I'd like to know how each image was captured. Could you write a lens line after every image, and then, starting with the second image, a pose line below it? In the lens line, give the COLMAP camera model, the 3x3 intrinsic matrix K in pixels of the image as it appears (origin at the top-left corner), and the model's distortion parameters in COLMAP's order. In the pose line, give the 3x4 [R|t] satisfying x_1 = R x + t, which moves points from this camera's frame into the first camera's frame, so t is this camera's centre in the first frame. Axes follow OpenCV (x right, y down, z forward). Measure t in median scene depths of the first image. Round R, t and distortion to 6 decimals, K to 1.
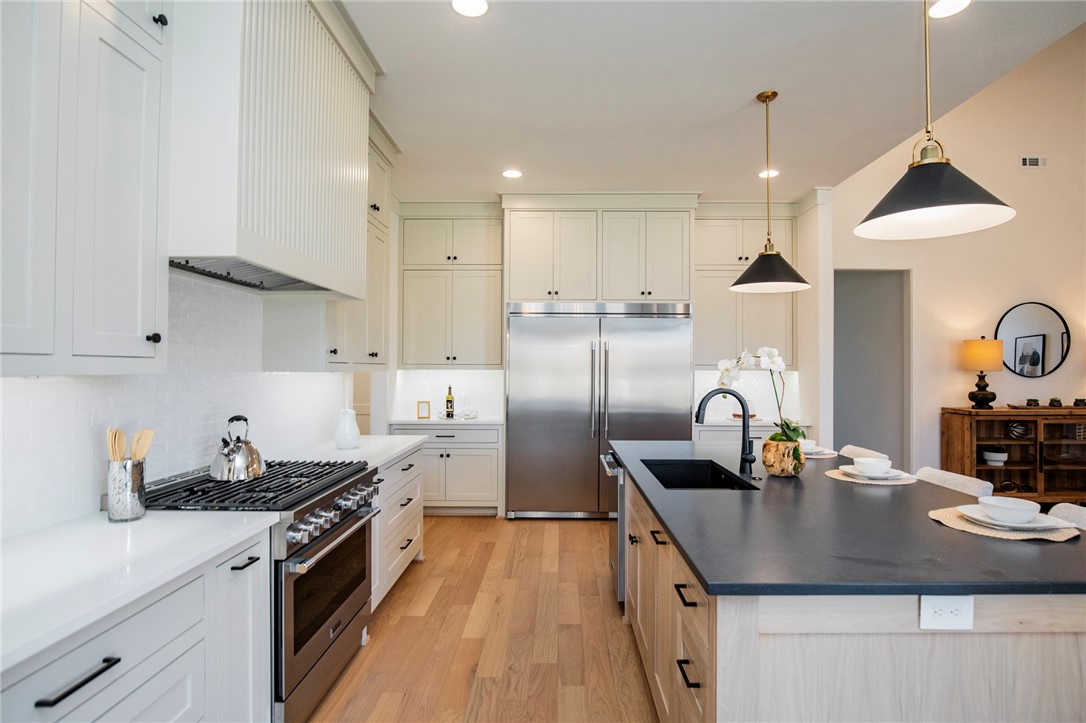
lens RADIAL K [[529.5, 0, 547.1], [0, 529.5, 359.1], [0, 0, 1]] dist [-0.002412, -0.000487]
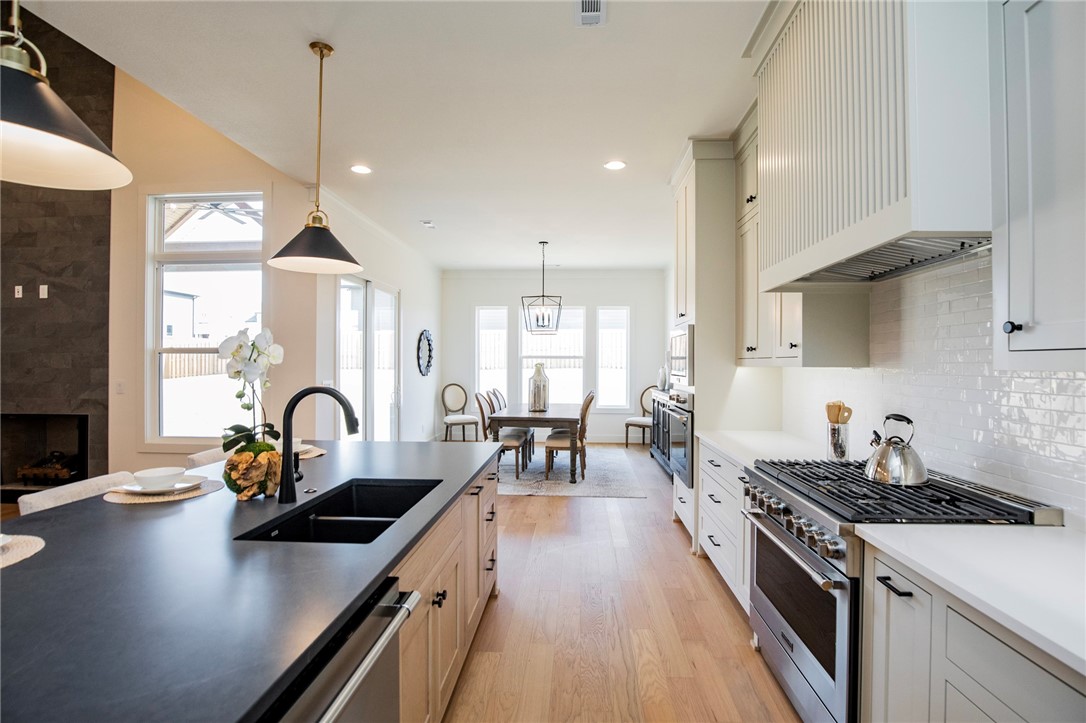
lens RADIAL K [[518.4, 0, 547.7], [0, 518.4, 360.6], [0, 0, 1]] dist [-0.003184, 0.000448]
pose [[-0.999175, -0.004254, 0.040393, -0.012205], [-0.005680, 0.999362, -0.035254, 0.049084], [-0.040217, -0.035455, -0.998562, 1.956225]]
